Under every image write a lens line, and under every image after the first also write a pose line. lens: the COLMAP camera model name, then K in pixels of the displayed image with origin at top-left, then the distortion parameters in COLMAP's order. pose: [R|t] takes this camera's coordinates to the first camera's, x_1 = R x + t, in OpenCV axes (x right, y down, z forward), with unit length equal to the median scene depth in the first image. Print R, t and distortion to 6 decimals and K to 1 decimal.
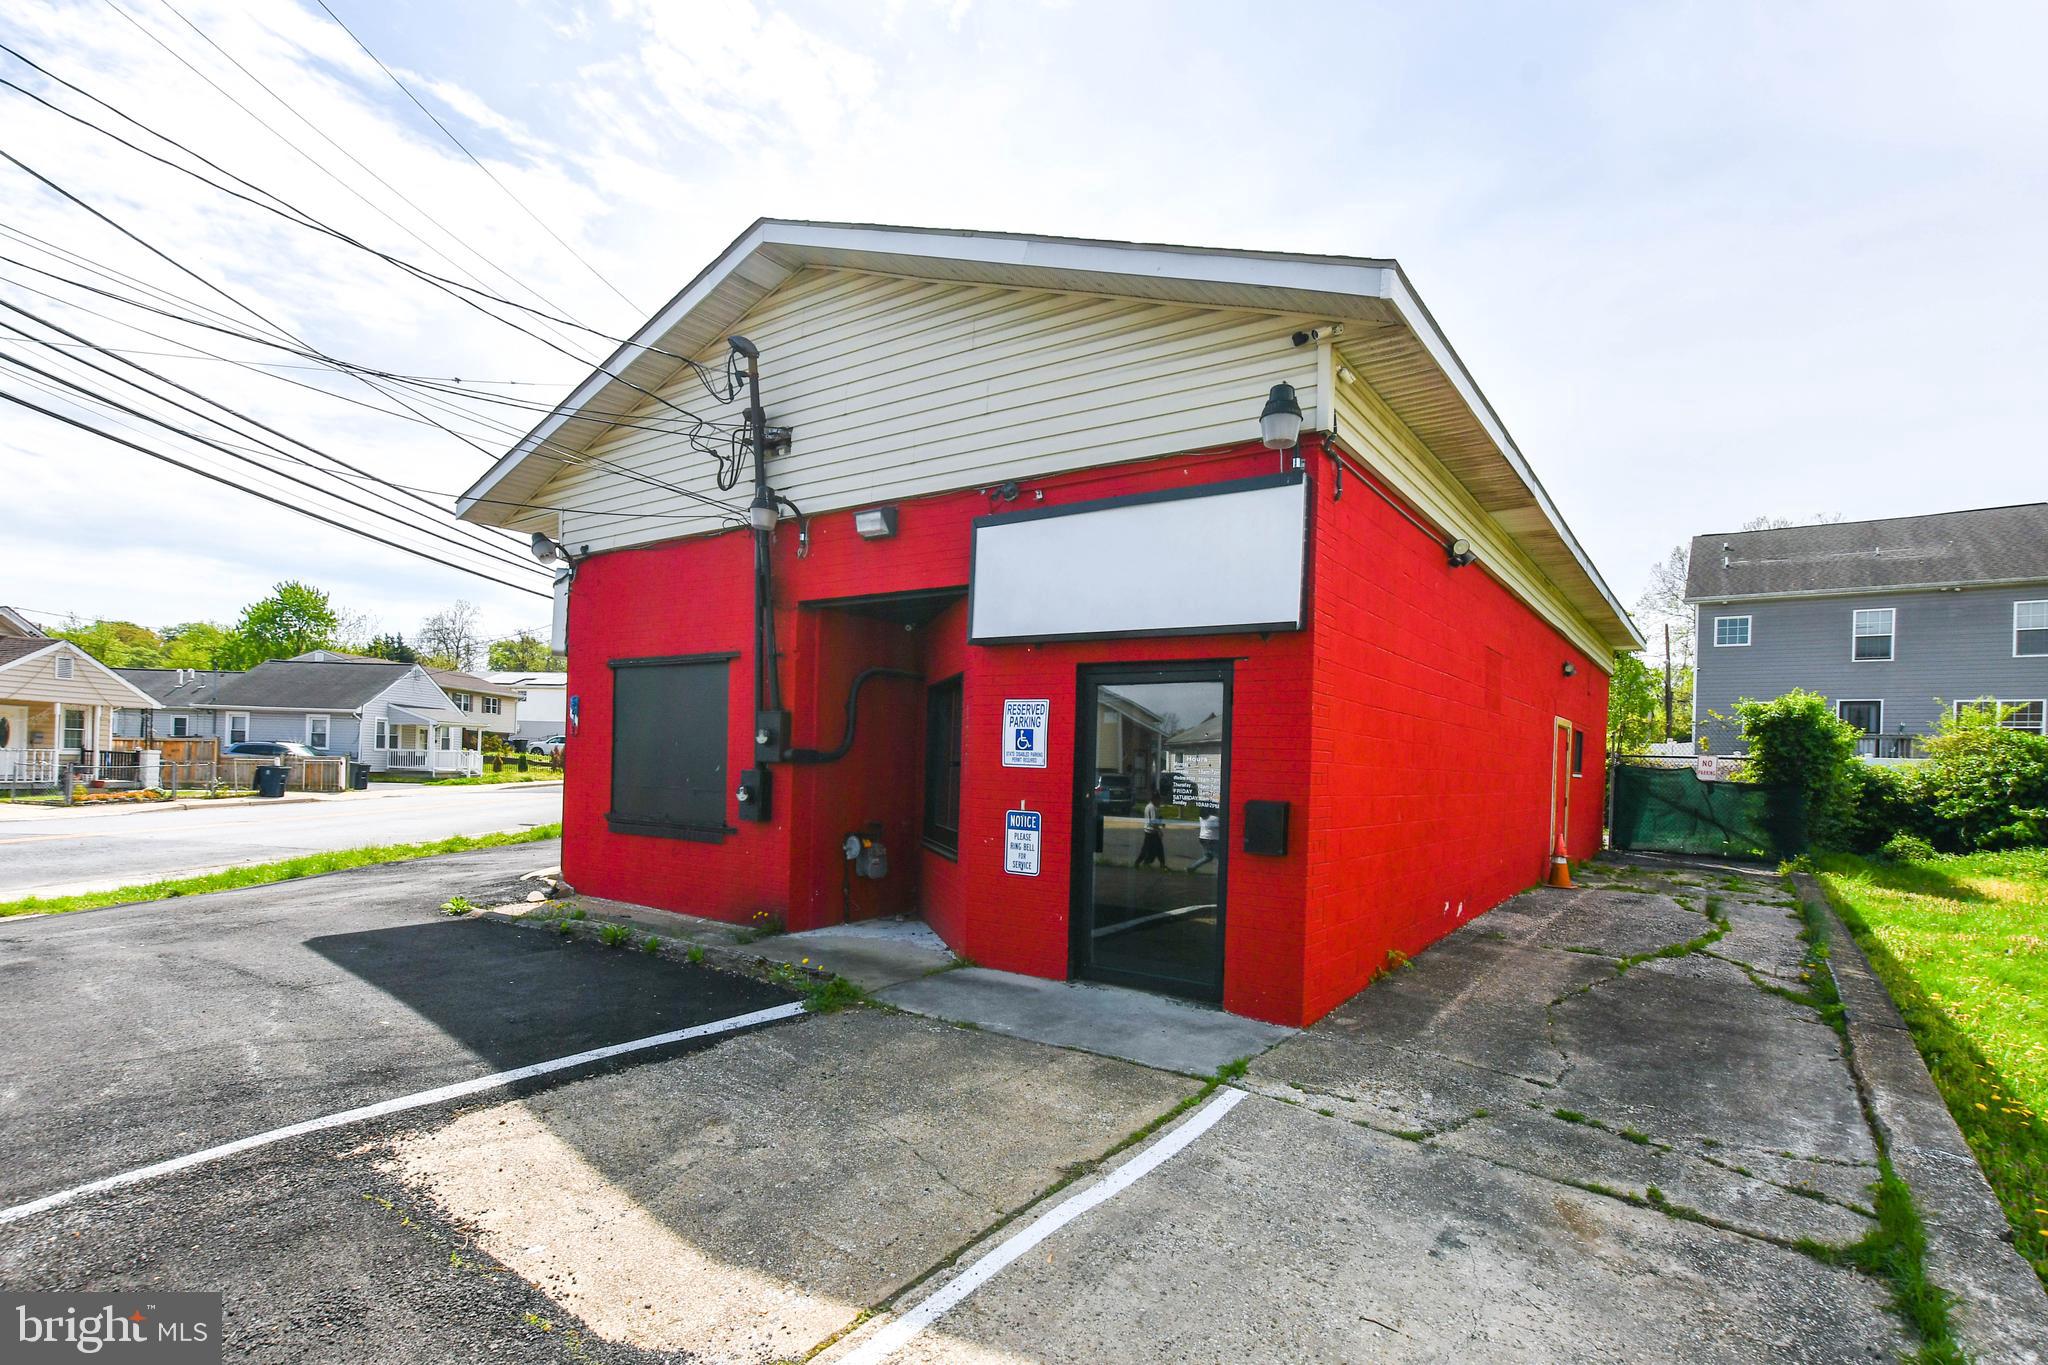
lens RADIAL K [[956.2, 0, 1045.9], [0, 956.2, 769.7], [0, 0, 1]] dist [-0.017616, -0.001055]
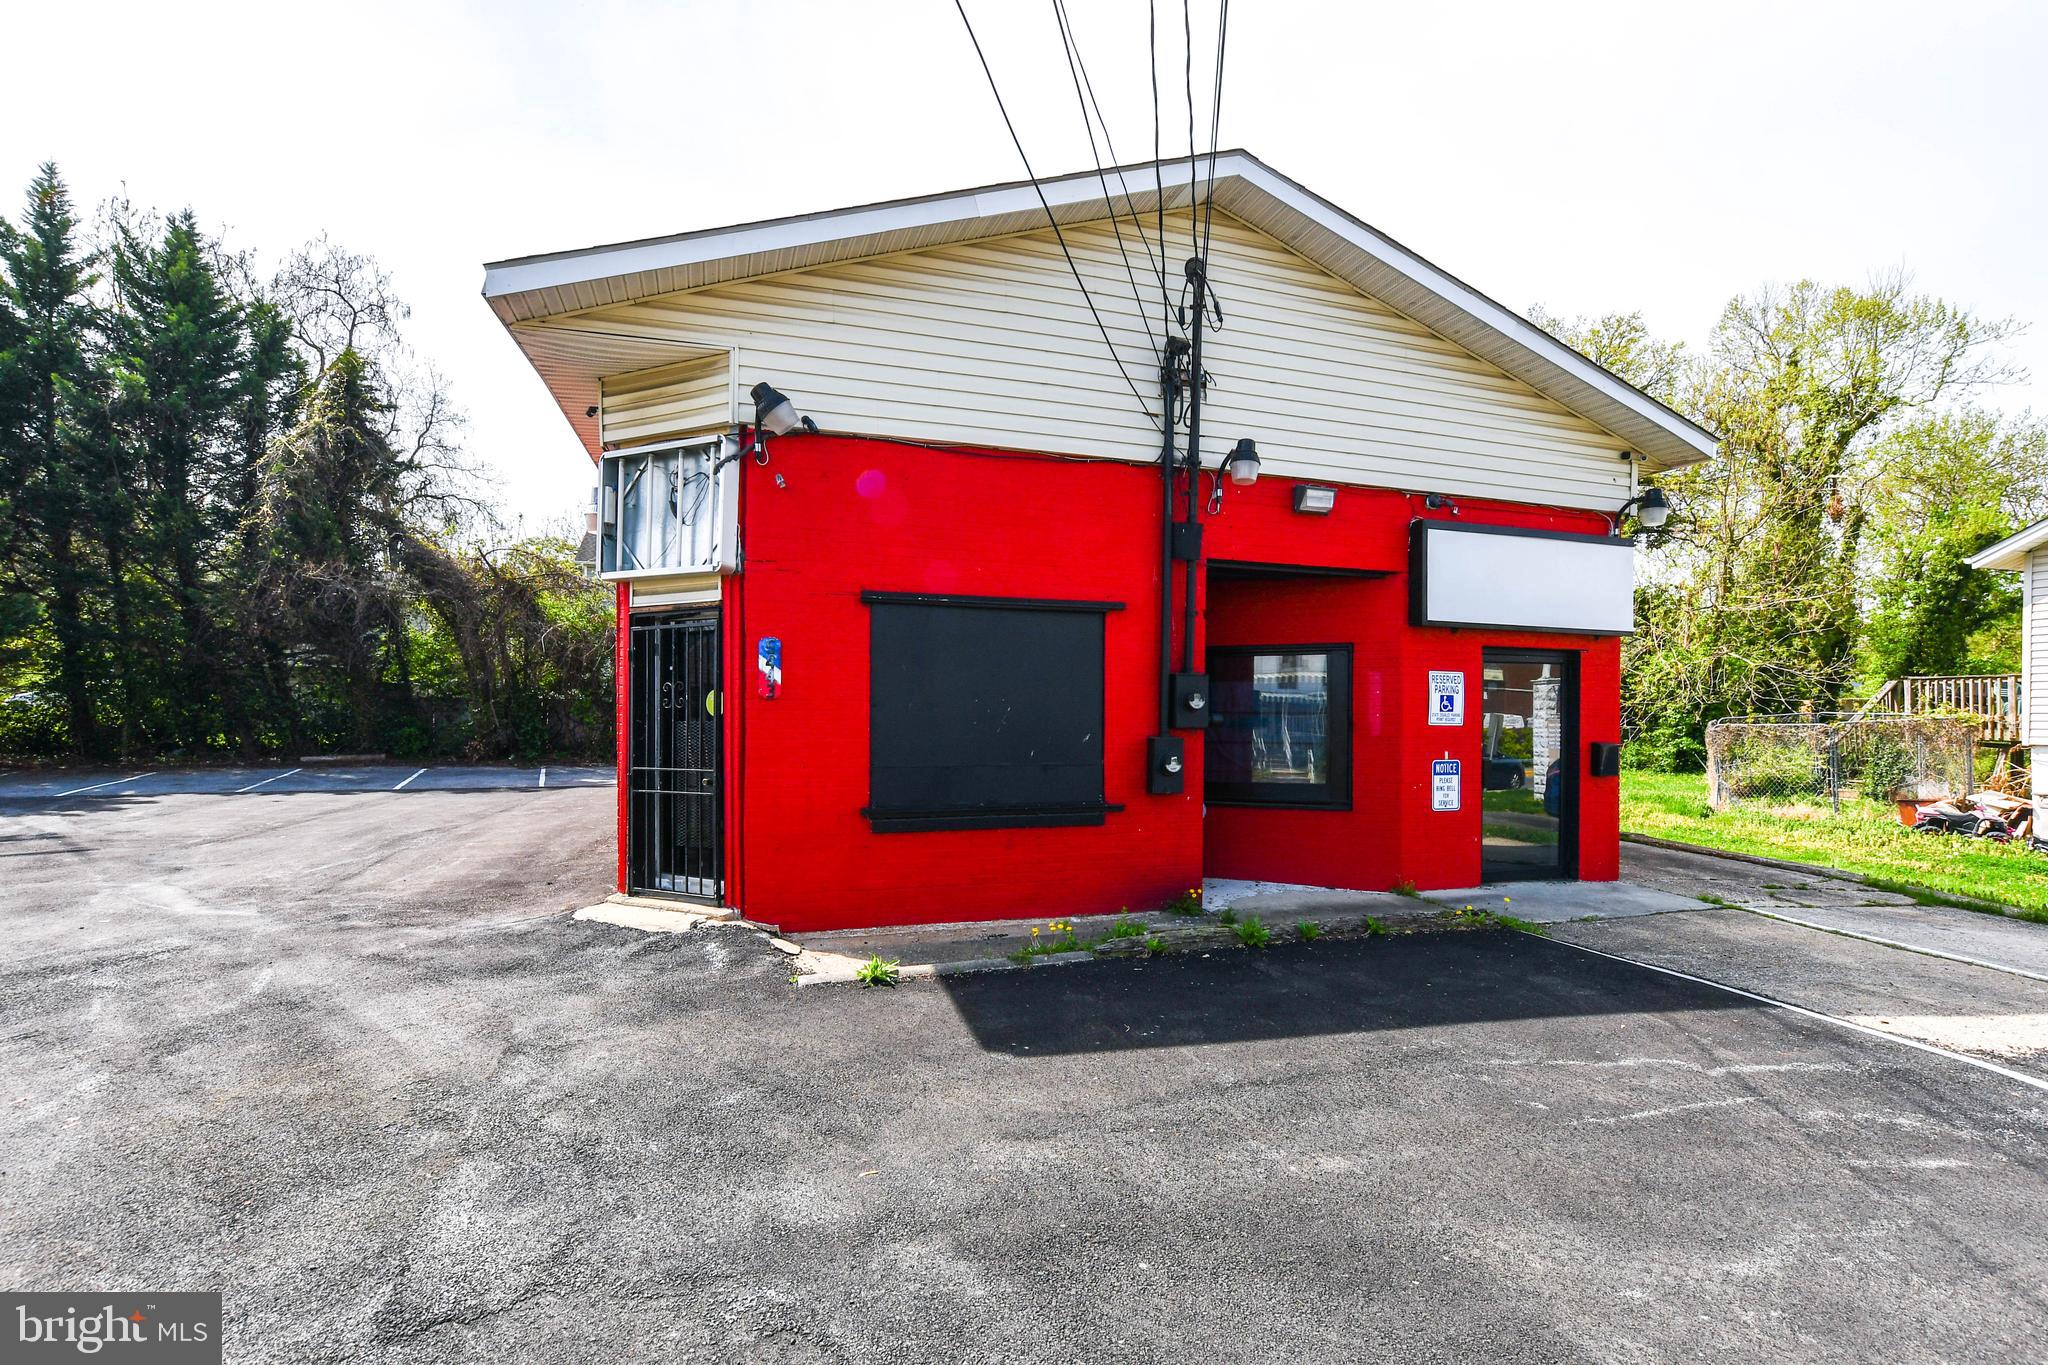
lens RADIAL K [[936.9, 0, 1043.9], [0, 936.9, 721.0], [0, 0, 1]] dist [-0.005029, 0.001660]
pose [[0.613301, -0.029987, 0.789279, -1.306684], [0.017012, 0.999549, 0.024757, -0.047424], [-0.789666, -0.001756, 0.613535, 0.656085]]
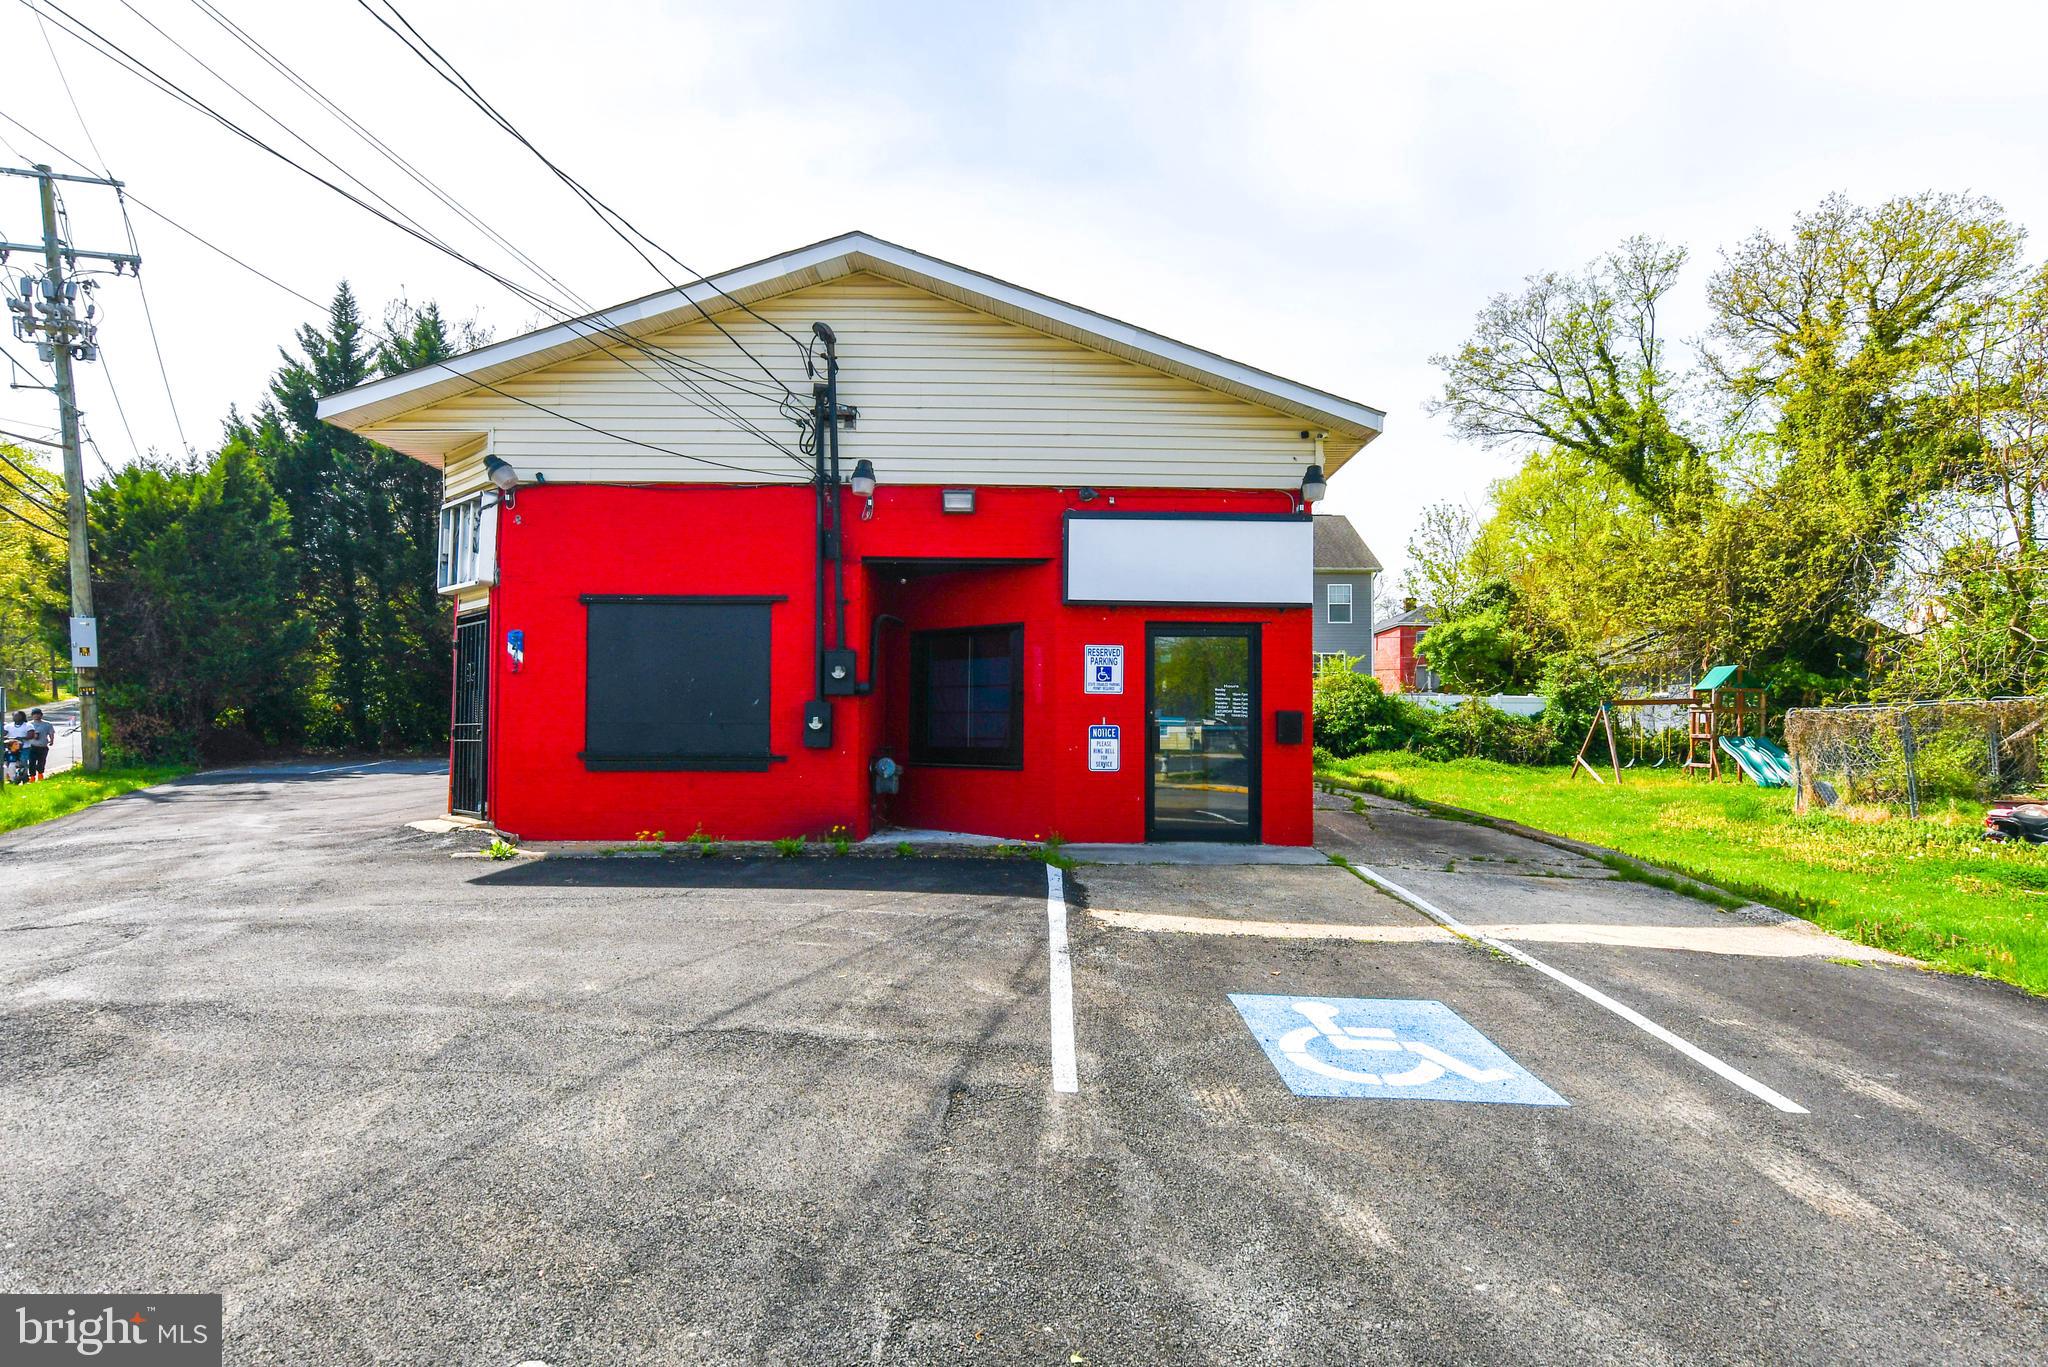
lens RADIAL K [[1056.4, 0, 1007.9], [0, 1056.4, 688.6], [0, 0, 1]] dist [0.001793, 0.002154]
pose [[0.827224, -0.005047, 0.561850, -0.991203], [0.022163, 0.999475, -0.023652, 0.022715], [-0.561435, 0.032018, 0.826901, -0.189928]]
